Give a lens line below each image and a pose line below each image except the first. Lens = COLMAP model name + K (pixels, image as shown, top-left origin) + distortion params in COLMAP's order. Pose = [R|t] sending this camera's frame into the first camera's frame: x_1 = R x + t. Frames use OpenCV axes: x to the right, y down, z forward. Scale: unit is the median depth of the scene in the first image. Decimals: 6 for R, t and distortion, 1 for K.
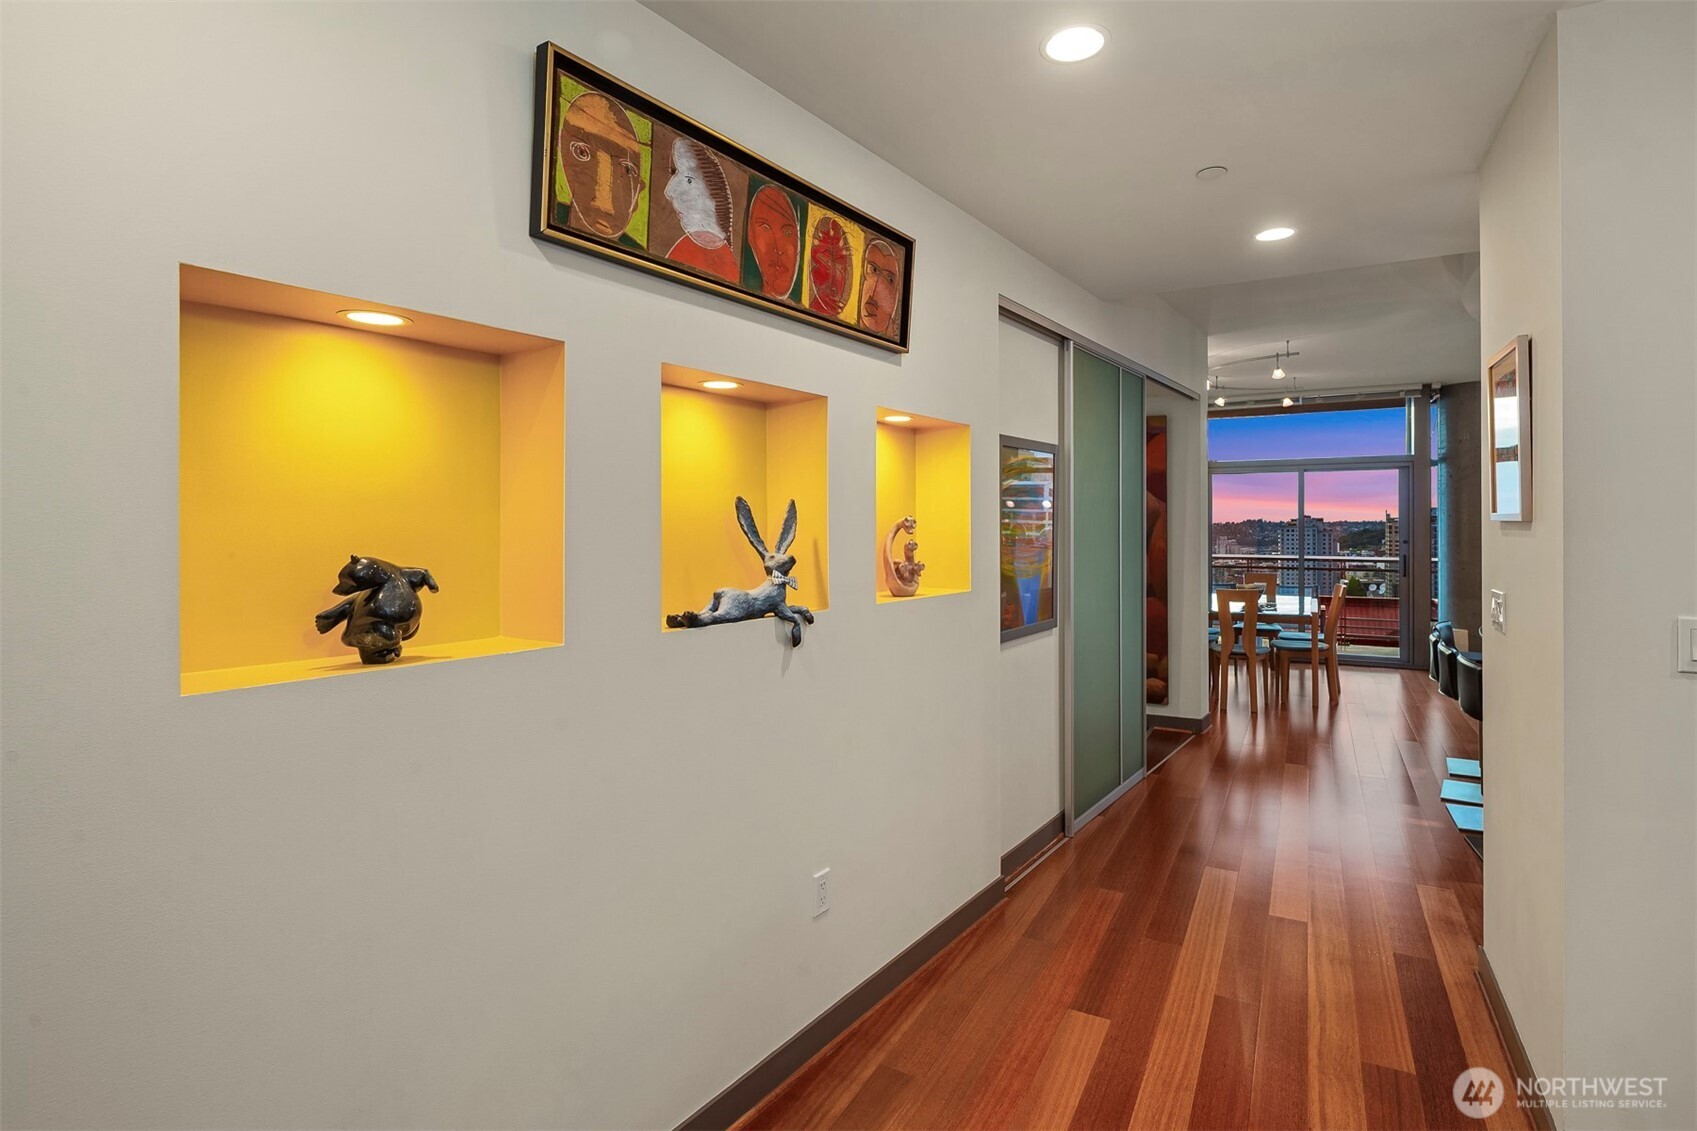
lens RADIAL K [[820.1, 0, 858.5], [0, 820.1, 527.8], [0, 0, 1]] dist [-0.003619, -0.000897]
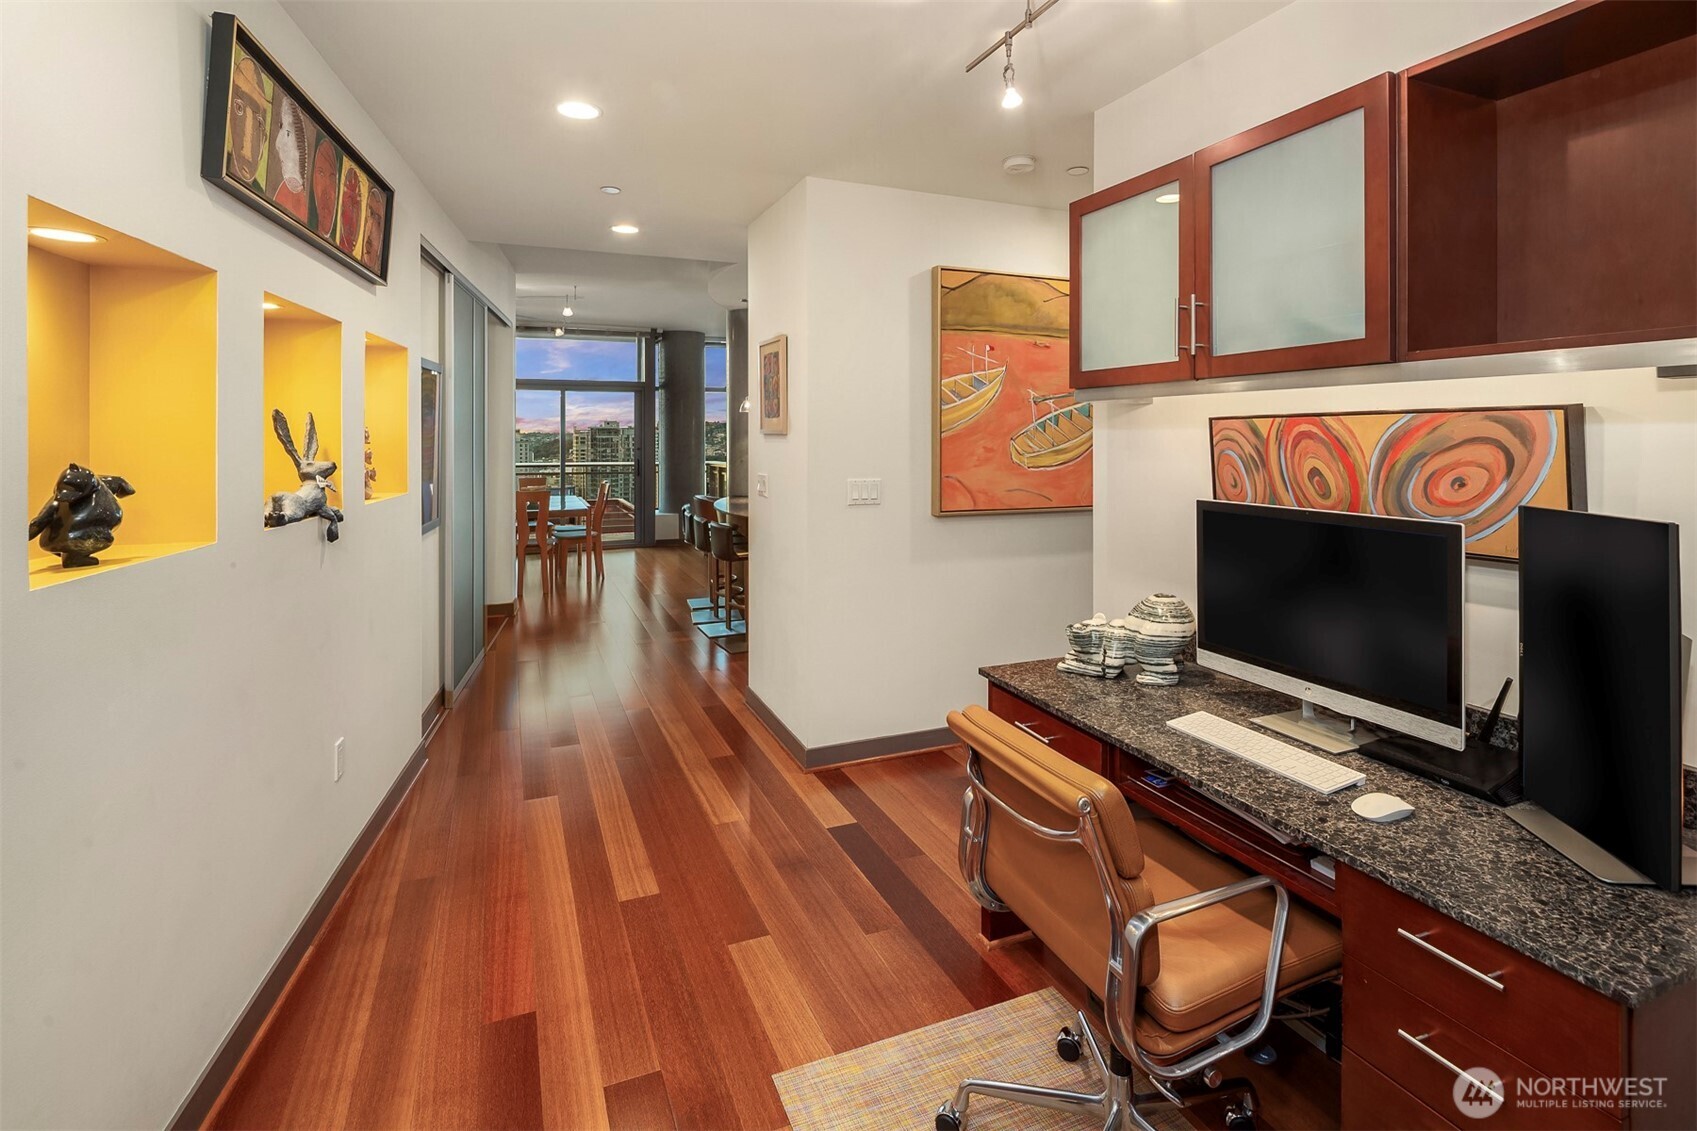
lens RADIAL K [[820.1, 0, 861.3], [0, 820.1, 442.8], [0, 0, 1]] dist [-0.003619, -0.000897]
pose [[0.620460, 0.001672, 0.784237, -0.498299], [-0.007235, 0.999967, 0.003592, -0.003118], [-0.784205, -0.007902, 0.620451, -0.276736]]
